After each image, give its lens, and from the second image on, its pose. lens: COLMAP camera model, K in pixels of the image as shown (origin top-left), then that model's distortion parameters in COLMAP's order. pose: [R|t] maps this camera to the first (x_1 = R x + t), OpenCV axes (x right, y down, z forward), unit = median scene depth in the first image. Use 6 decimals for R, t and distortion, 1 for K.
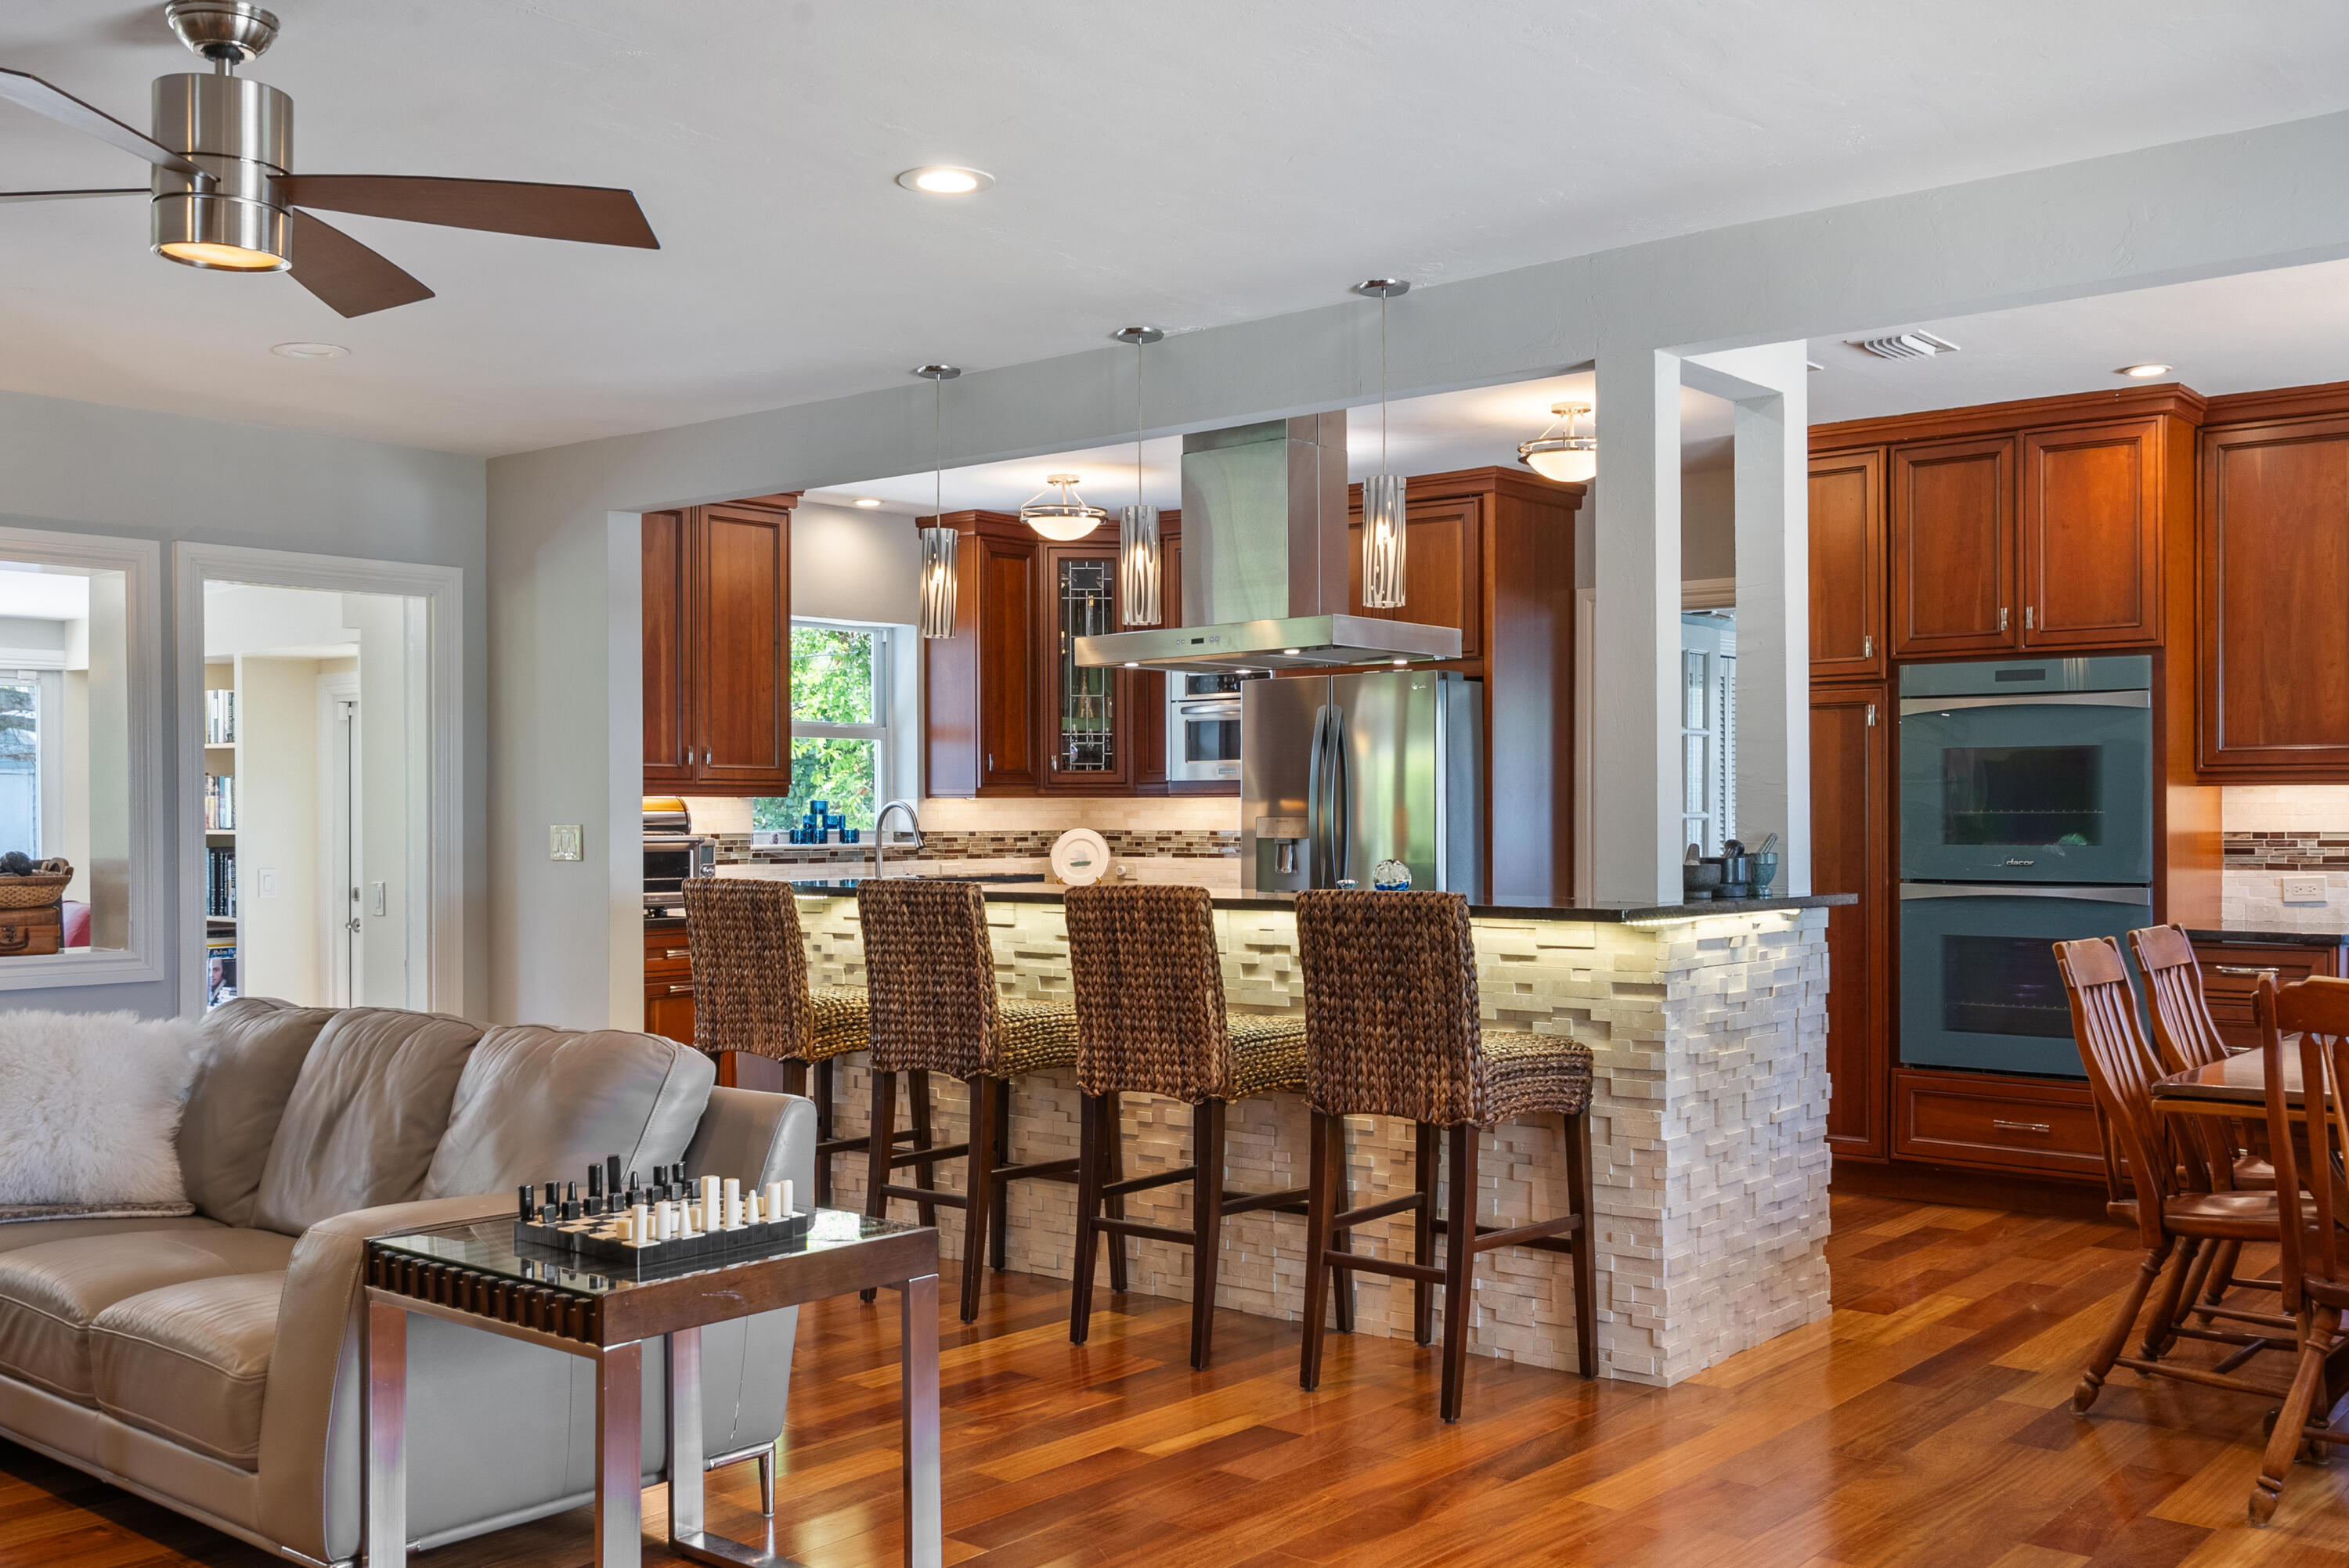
lens RADIAL K [[2176.9, 0, 1174.5], [0, 2176.9, 784.0], [0, 0, 1]] dist [0.041315, -0.004681]
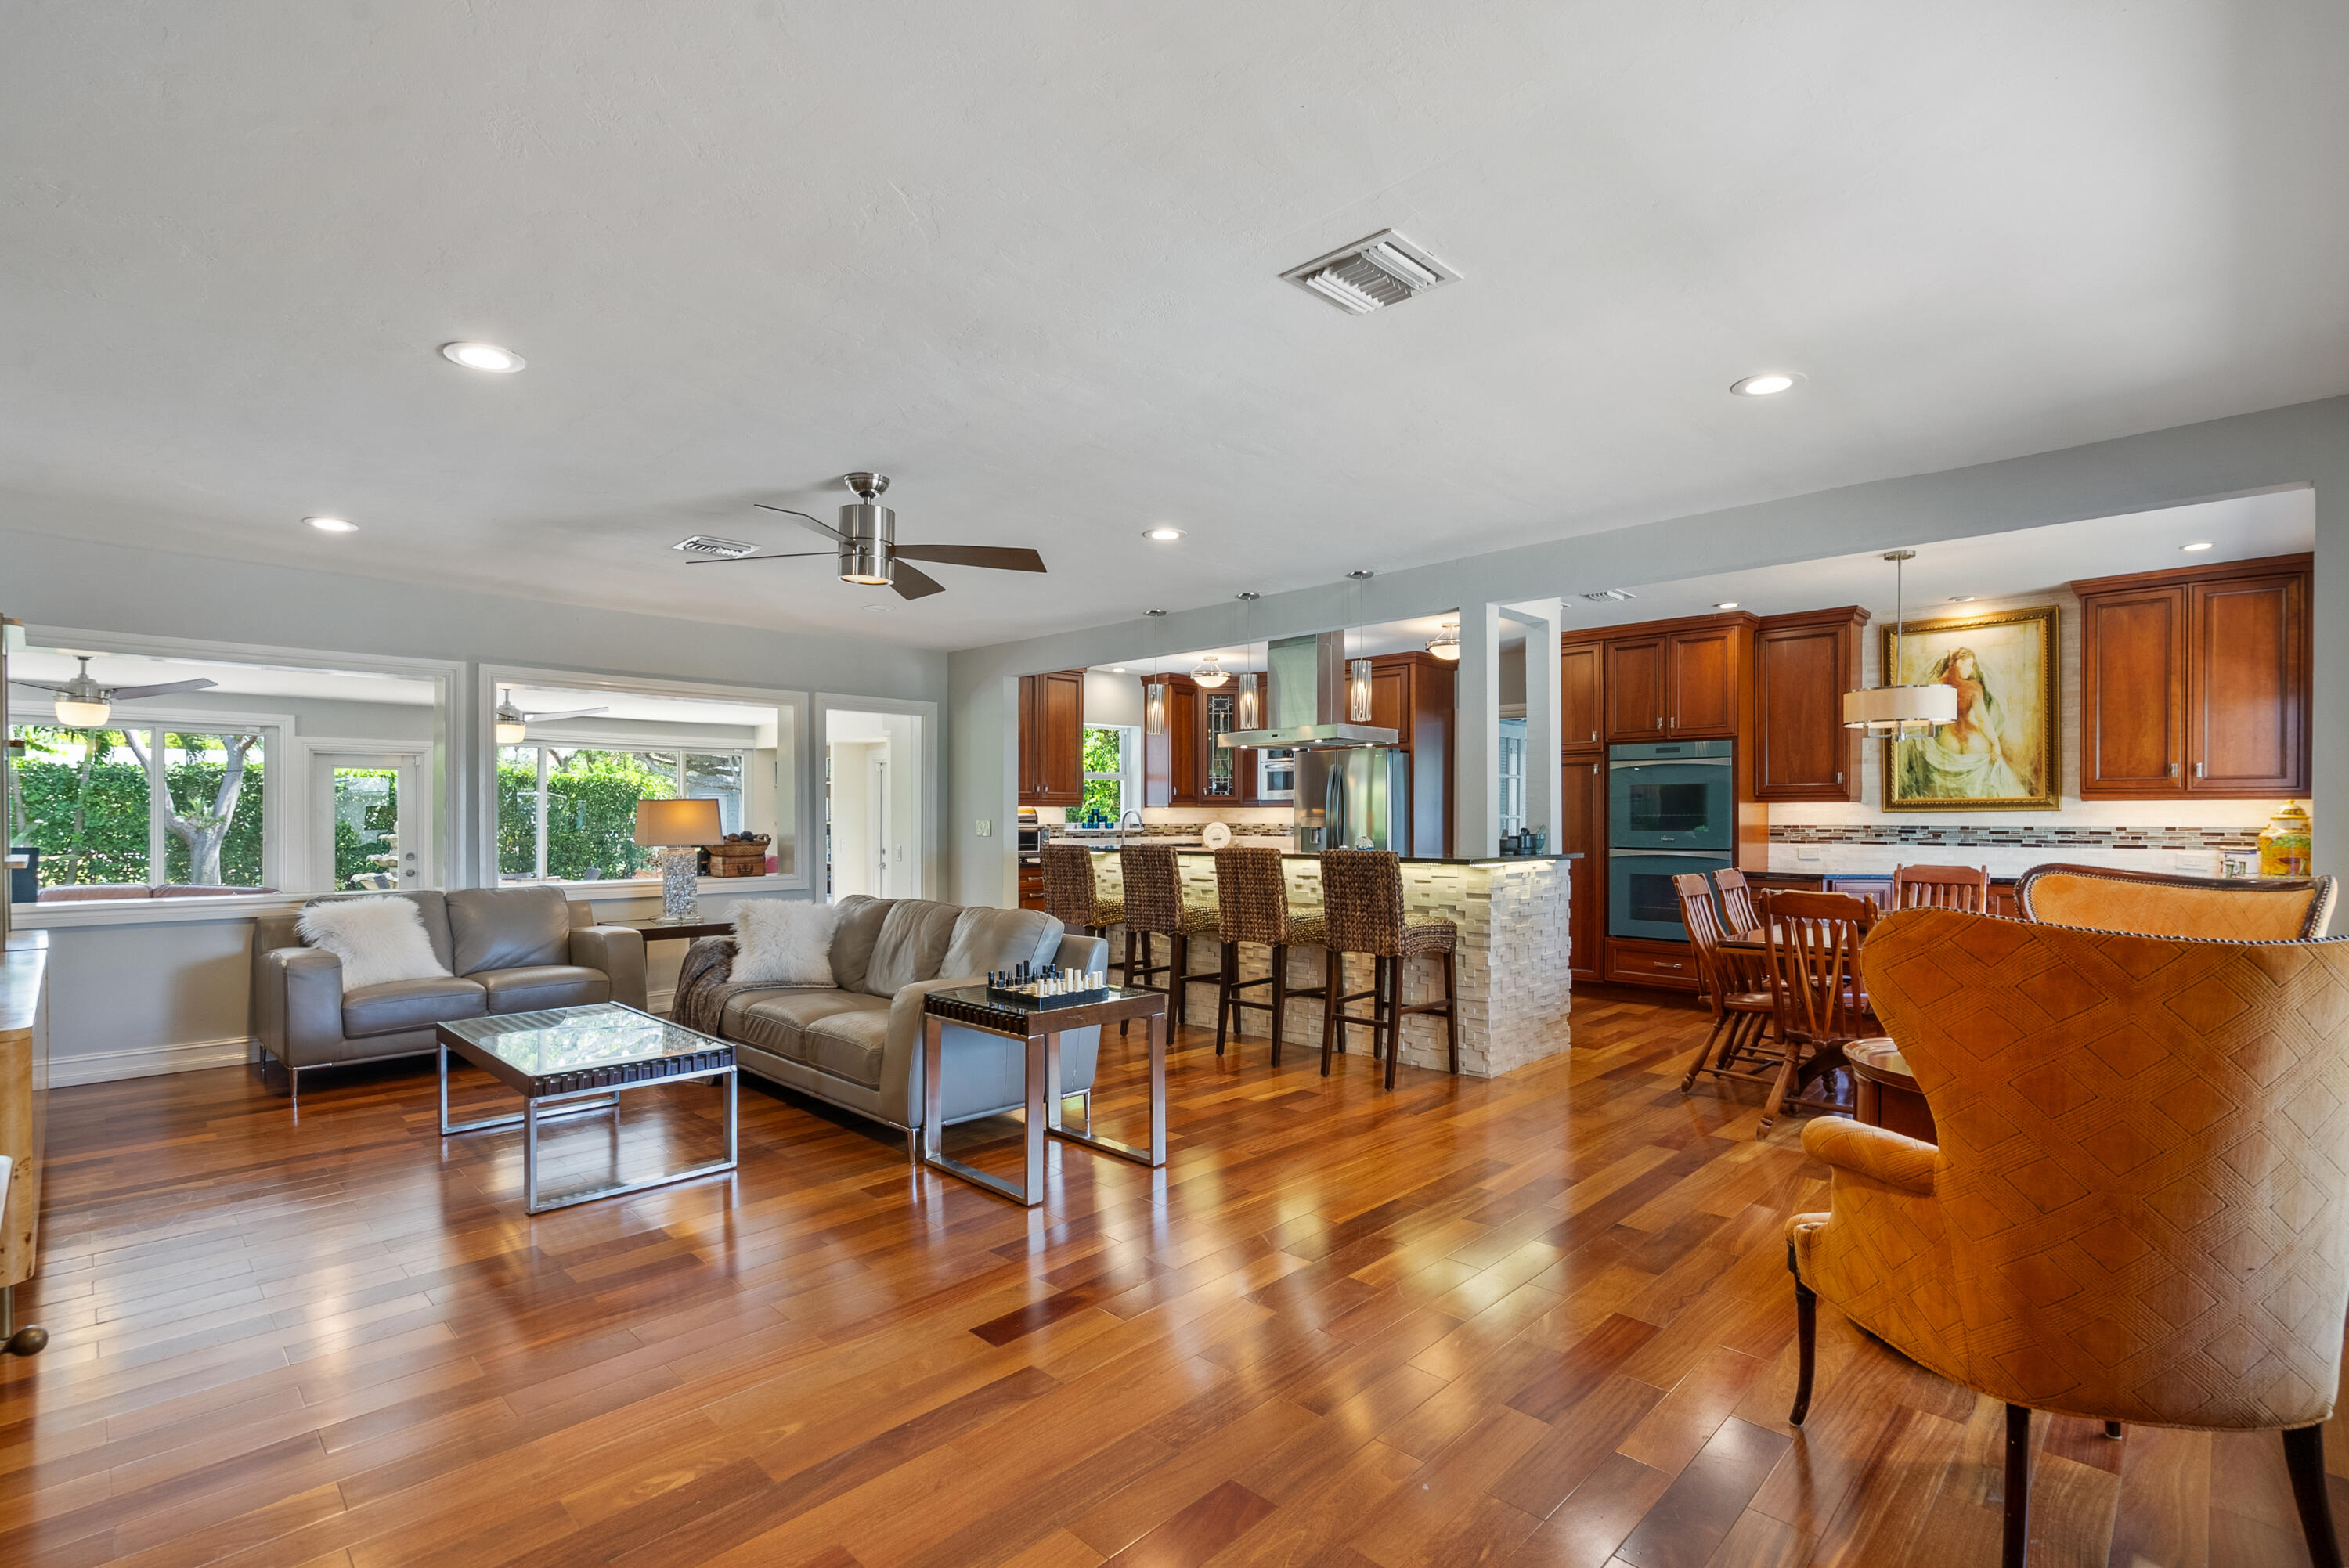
lens RADIAL K [[1081.7, 0, 1170.8], [0, 1081.7, 818.6], [0, 0, 1]] dist [0.000389, 0.000292]
pose [[0.996757, 0.002427, -0.080435, -0.005832], [-0.001098, 0.999862, 0.016563, -0.000778], [0.080465, -0.016421, 0.996622, -0.086933]]
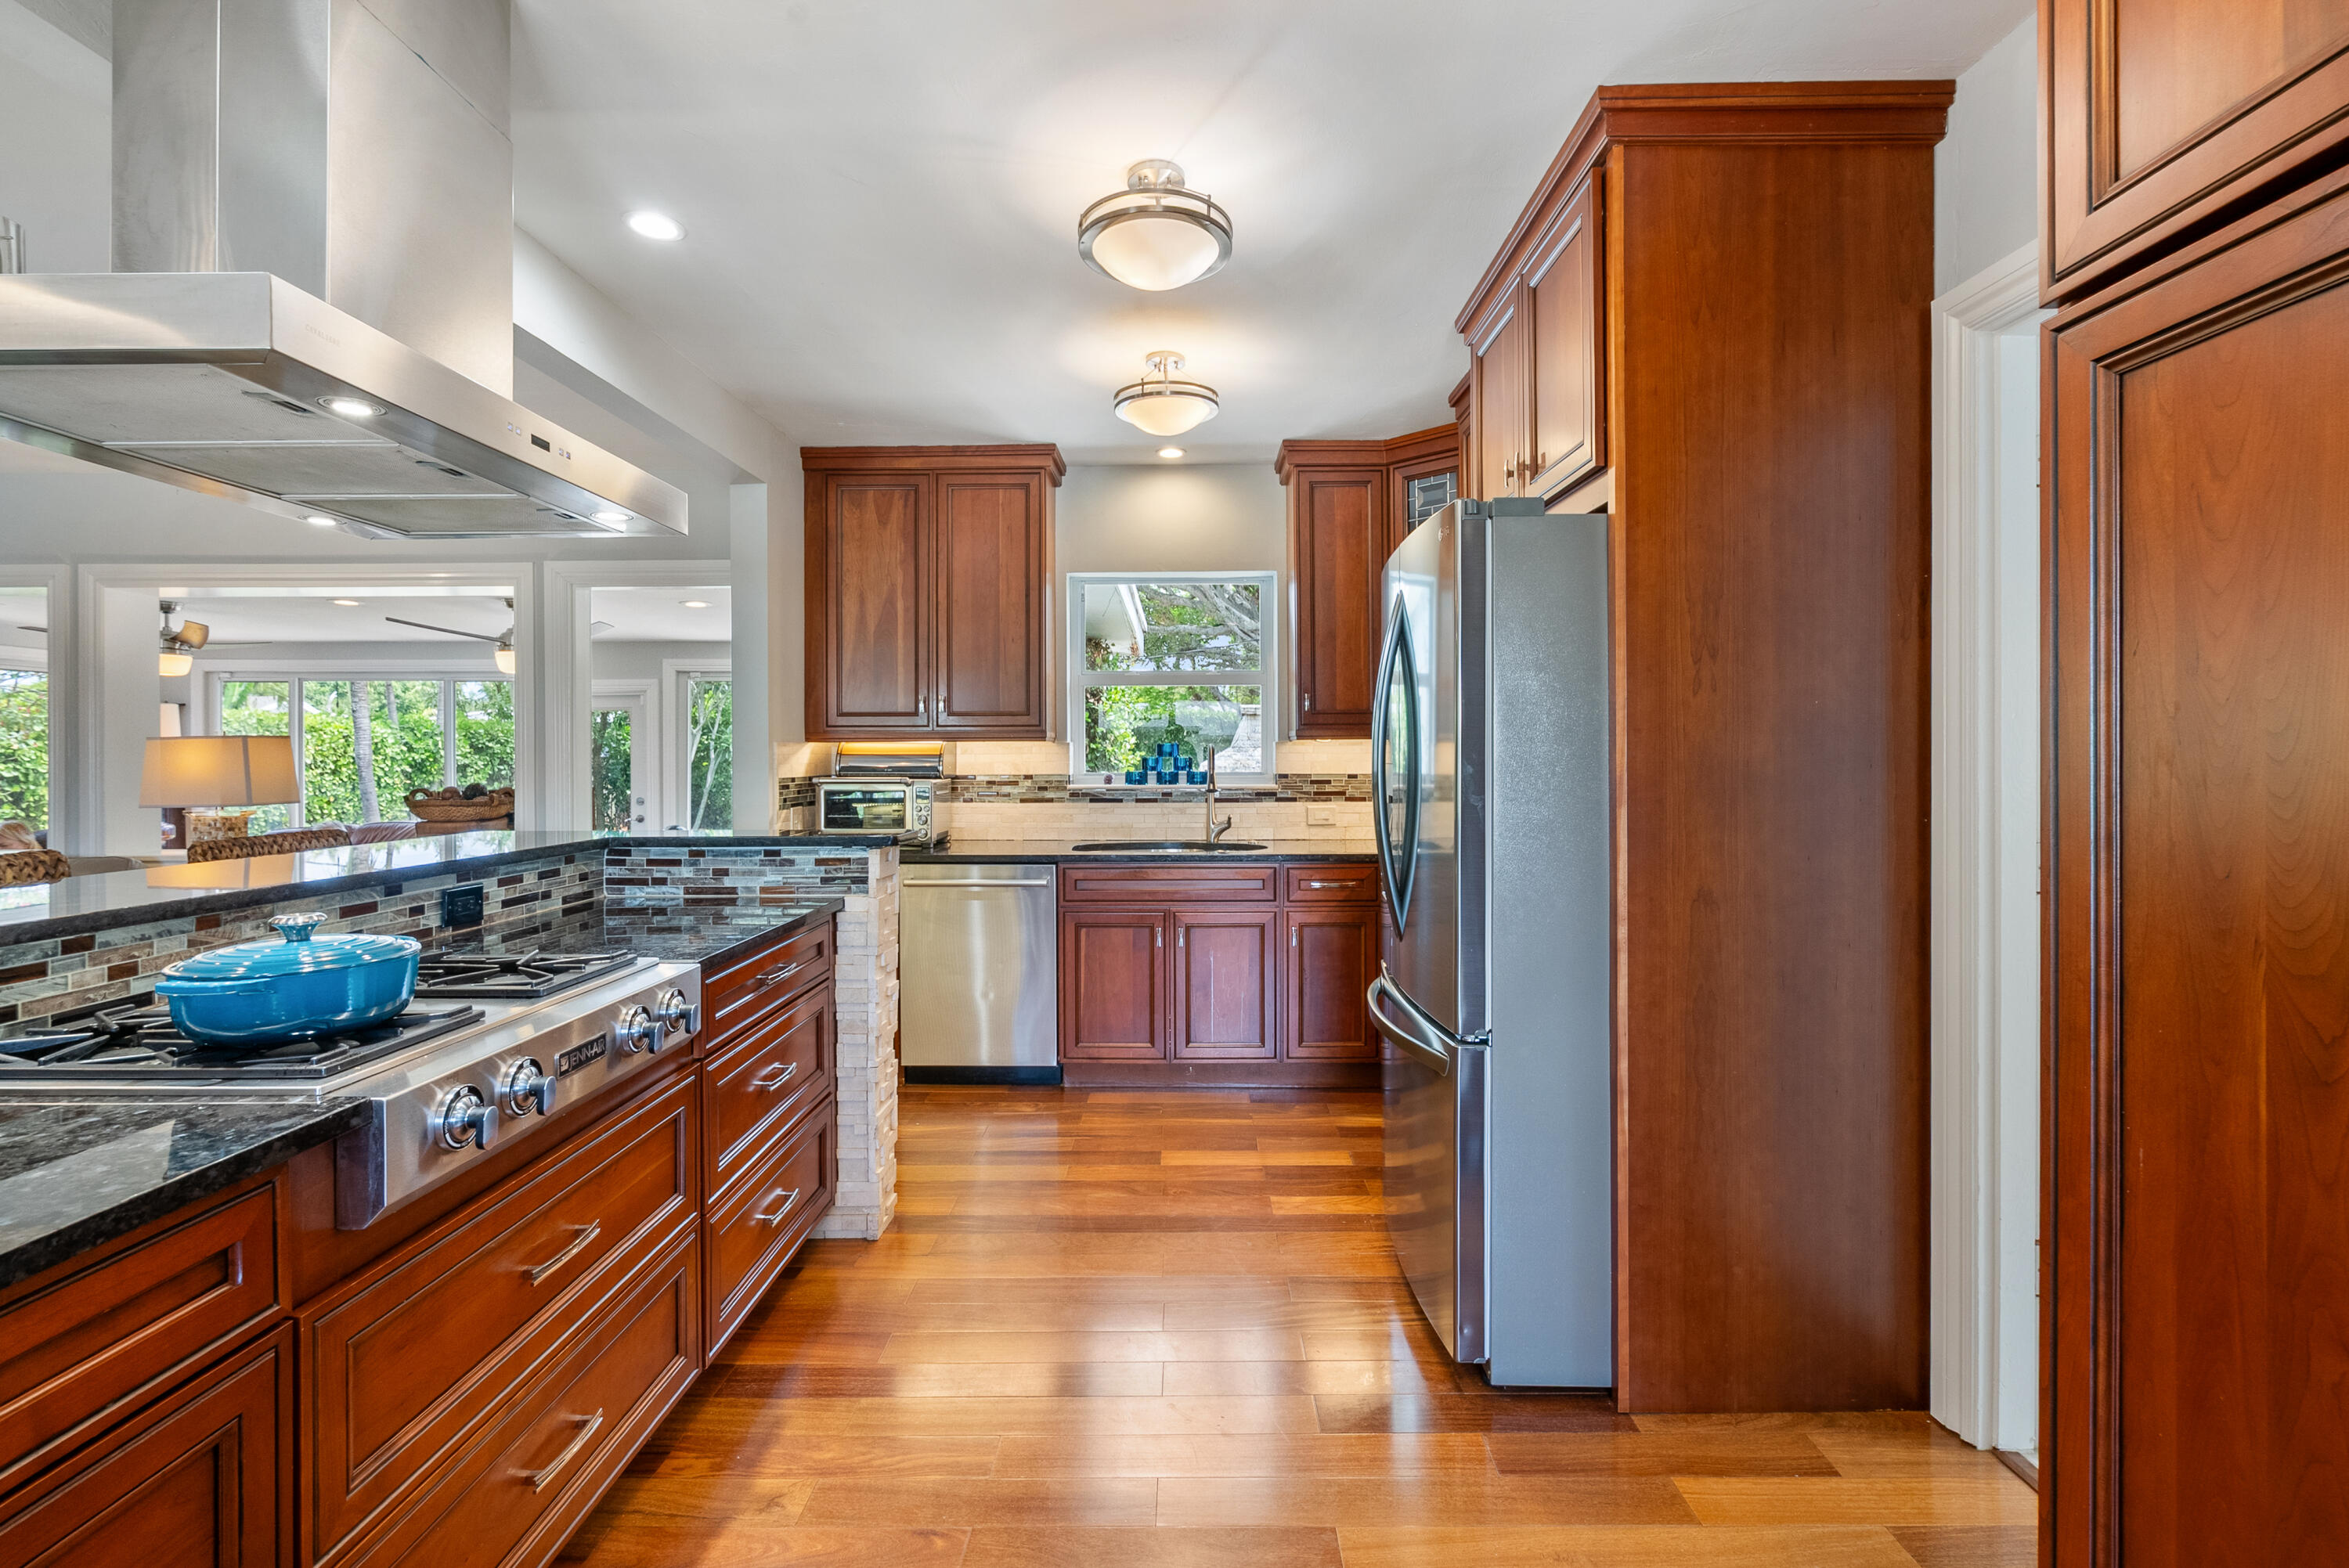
lens RADIAL K [[1074.8, 0, 1178.7], [0, 1074.8, 758.0], [0, 0, 1]] dist [-0.004612, 0.000989]
pose [[0.644966, 0.002413, -0.764208, 0.335309], [0.011575, 0.999849, 0.012926, 0.010383], [0.764124, -0.017183, 0.644841, 0.909177]]
